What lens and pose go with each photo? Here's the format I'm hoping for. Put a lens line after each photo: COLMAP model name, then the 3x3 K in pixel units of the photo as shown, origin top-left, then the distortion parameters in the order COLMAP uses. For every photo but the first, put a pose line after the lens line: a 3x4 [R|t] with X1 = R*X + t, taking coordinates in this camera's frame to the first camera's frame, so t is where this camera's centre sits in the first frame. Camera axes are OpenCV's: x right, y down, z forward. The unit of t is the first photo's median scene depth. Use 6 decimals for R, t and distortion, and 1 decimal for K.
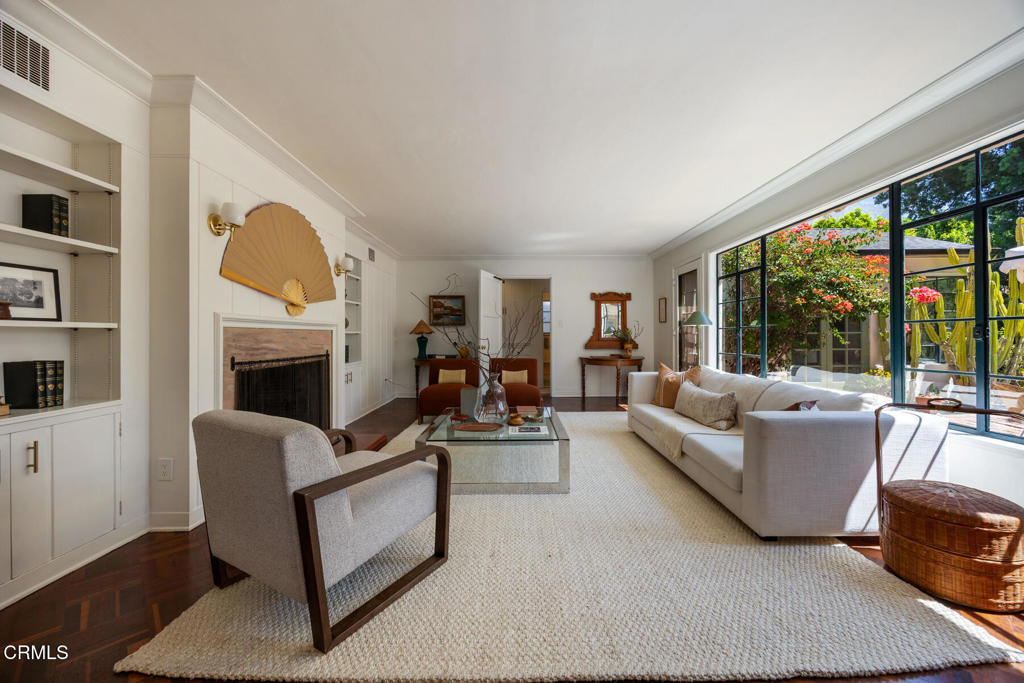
lens RADIAL K [[391.8, 0, 511.5], [0, 391.8, 338.9], [0, 0, 1]] dist [-0.008455, 0.000399]
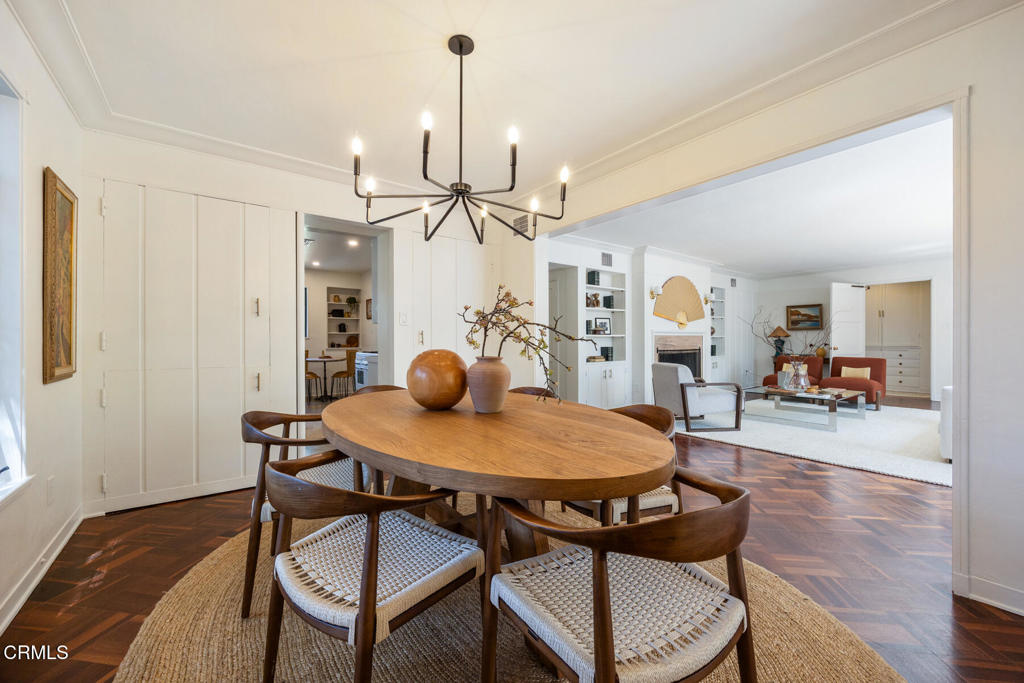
lens RADIAL K [[391.8, 0, 511.5], [0, 391.8, 338.9], [0, 0, 1]] dist [-0.008455, 0.000399]
pose [[0.604556, -0.000623, -0.796562, 0.580823], [-0.004353, 0.999982, -0.004086, 0.004593], [0.796551, 0.005938, 0.604543, -1.027249]]
